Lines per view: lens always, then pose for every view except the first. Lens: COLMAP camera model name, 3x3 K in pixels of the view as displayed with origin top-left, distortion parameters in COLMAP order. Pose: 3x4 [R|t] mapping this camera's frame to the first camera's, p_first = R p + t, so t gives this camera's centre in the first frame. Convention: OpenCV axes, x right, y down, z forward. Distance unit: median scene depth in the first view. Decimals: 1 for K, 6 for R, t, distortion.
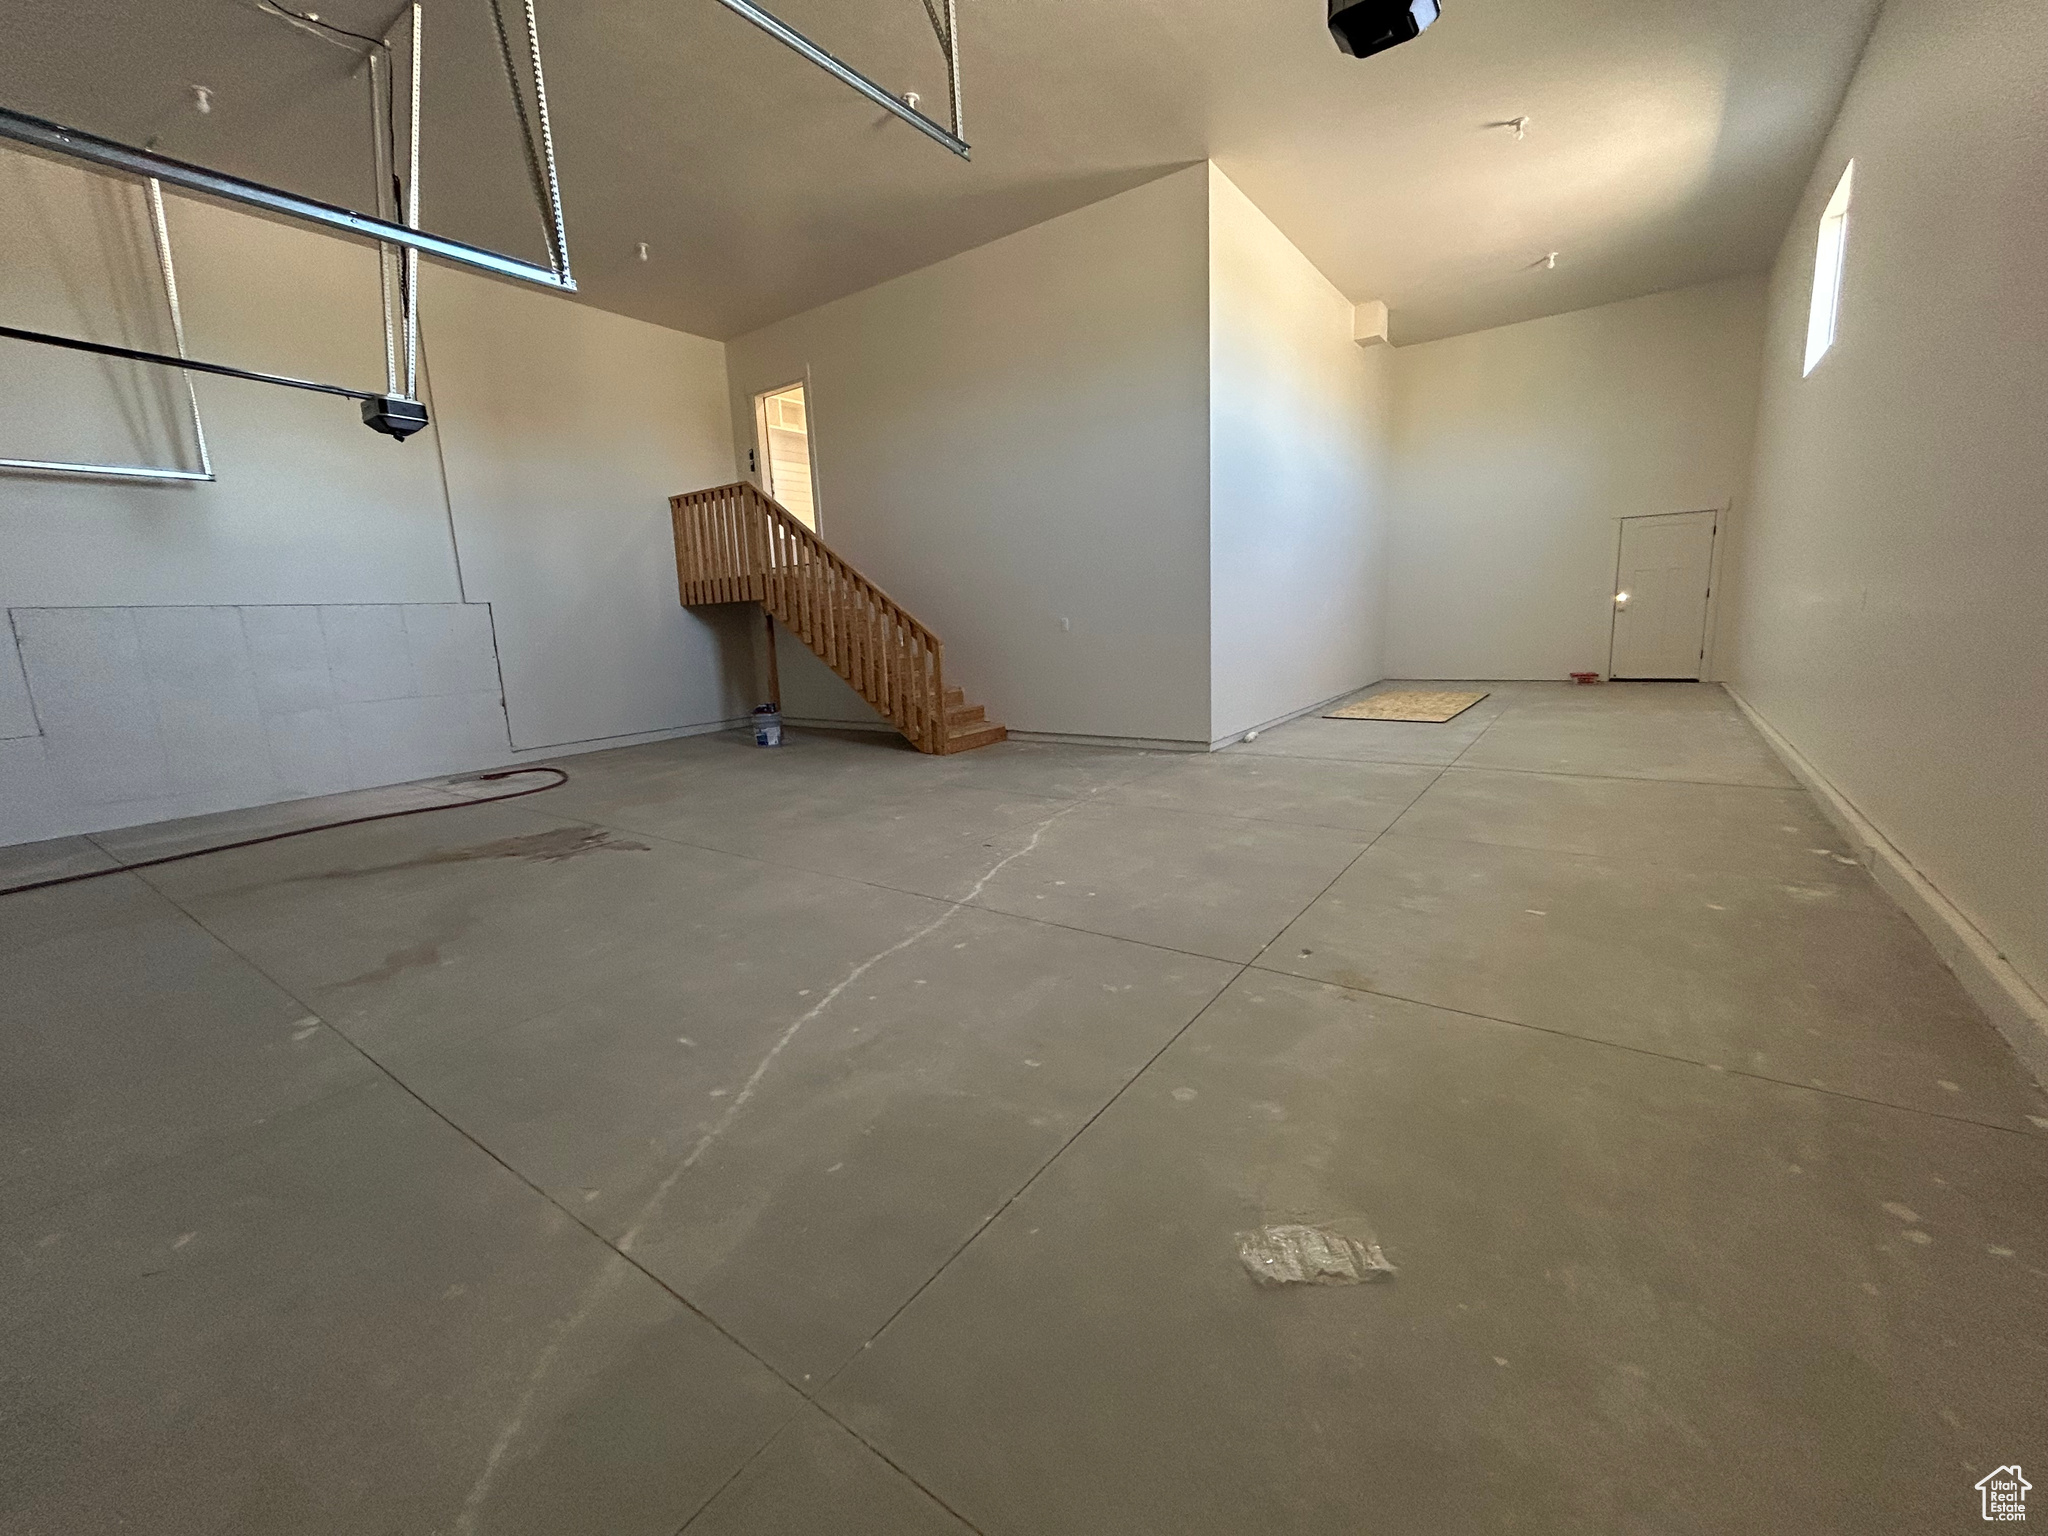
lens RADIAL K [[826.7, 0, 1018.1], [0, 826.7, 764.8], [0, 0, 1]] dist [-0.001227, -0.000449]
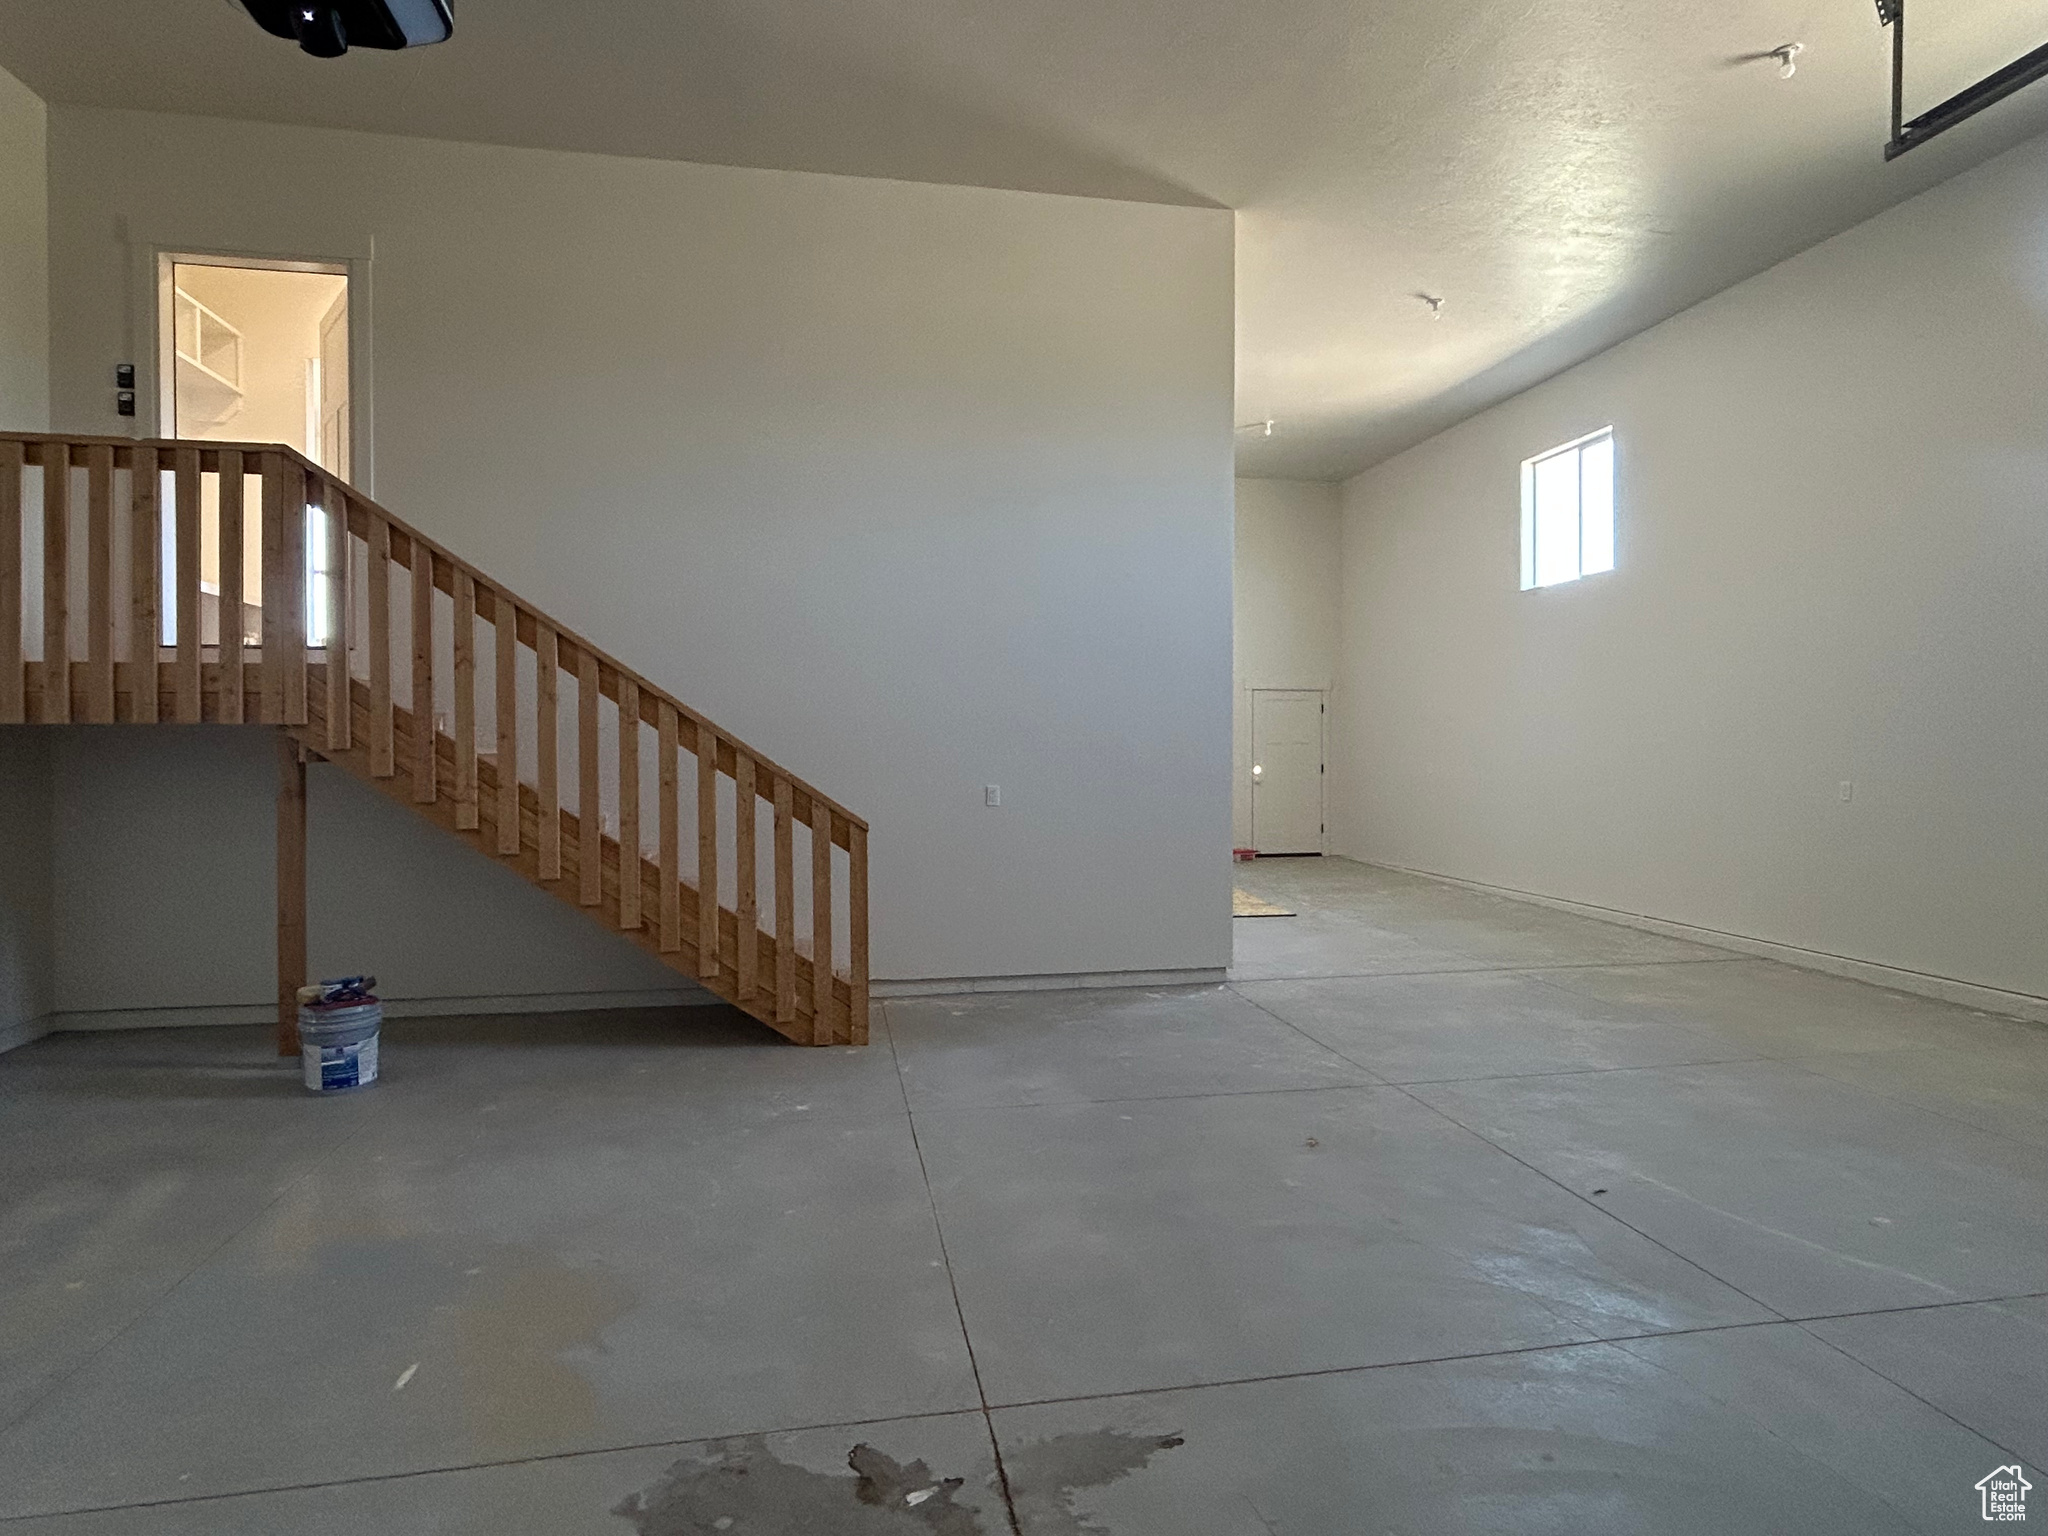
lens RADIAL K [[1114.8, 0, 1019.5], [0, 1114.8, 762.3], [0, 0, 1]] dist [-0.004198, 0.001090]
pose [[0.690486, 0.031860, 0.722644, -0.526195], [0.101466, 0.984886, -0.140373, -0.076907], [-0.716194, 0.170249, 0.676817, 0.424961]]
